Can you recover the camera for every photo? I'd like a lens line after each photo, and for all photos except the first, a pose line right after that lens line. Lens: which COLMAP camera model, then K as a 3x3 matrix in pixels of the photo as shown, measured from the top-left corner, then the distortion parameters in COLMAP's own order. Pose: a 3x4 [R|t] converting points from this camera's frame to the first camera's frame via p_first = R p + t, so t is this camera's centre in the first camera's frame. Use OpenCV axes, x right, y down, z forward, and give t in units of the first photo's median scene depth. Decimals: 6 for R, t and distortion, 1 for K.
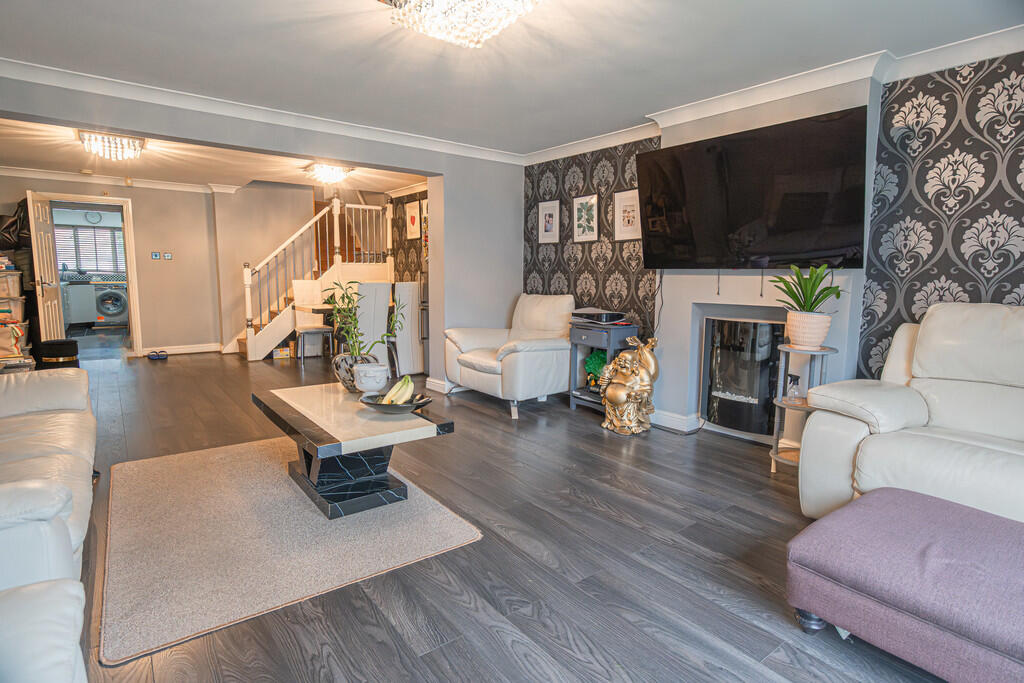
lens RADIAL K [[536.2, 0, 508.2], [0, 536.2, 339.6], [0, 0, 1]] dist [0.008225, 0.002016]
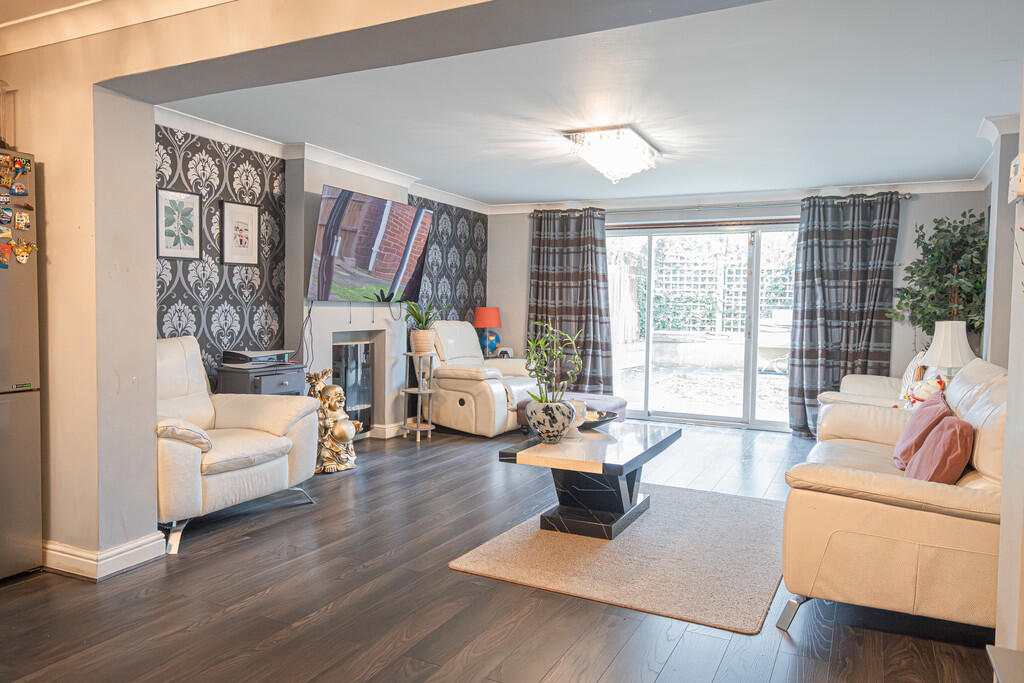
lens RADIAL K [[721.3, 0, 511.8], [0, 721.3, 342.8], [0, 0, 1]] dist [0.018632, -0.003948]
pose [[-0.452899, -0.055033, 0.889862, -0.912622], [0.097249, 0.989088, 0.110665, -0.142244], [-0.886242, 0.136658, -0.442605, 1.091153]]
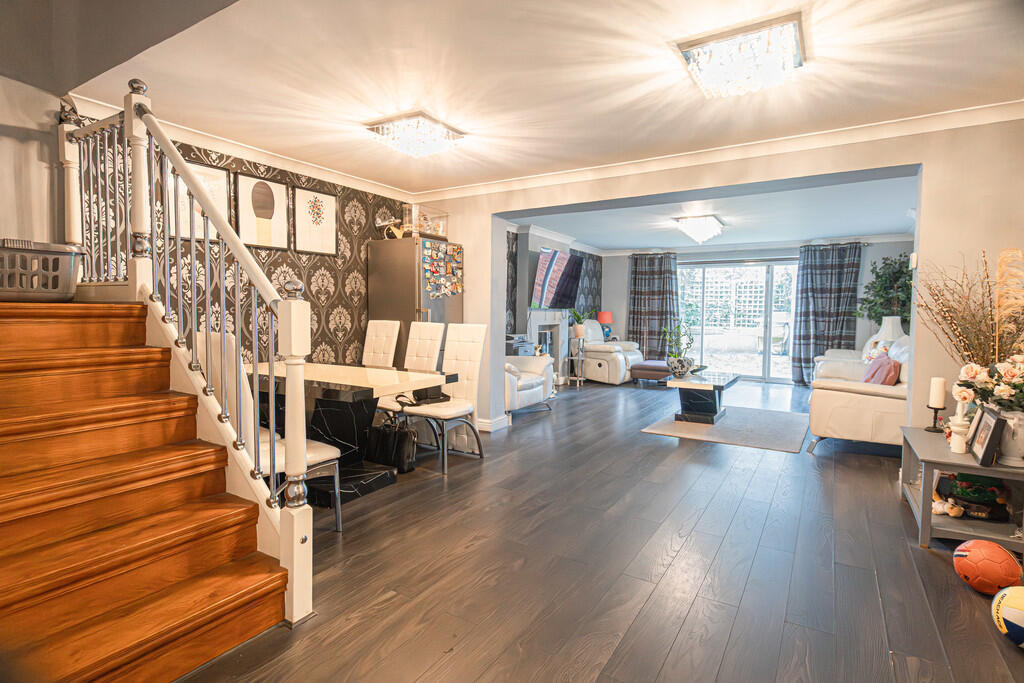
lens RADIAL K [[536.2, 0, 505.2], [0, 536.2, 342.4], [0, 0, 1]] dist [0.008225, 0.002016]
pose [[-0.375018, -0.058780, 0.925152, -0.914215], [0.109458, 0.988199, 0.107156, -0.142519], [-0.920533, 0.141451, -0.364158, 1.093551]]
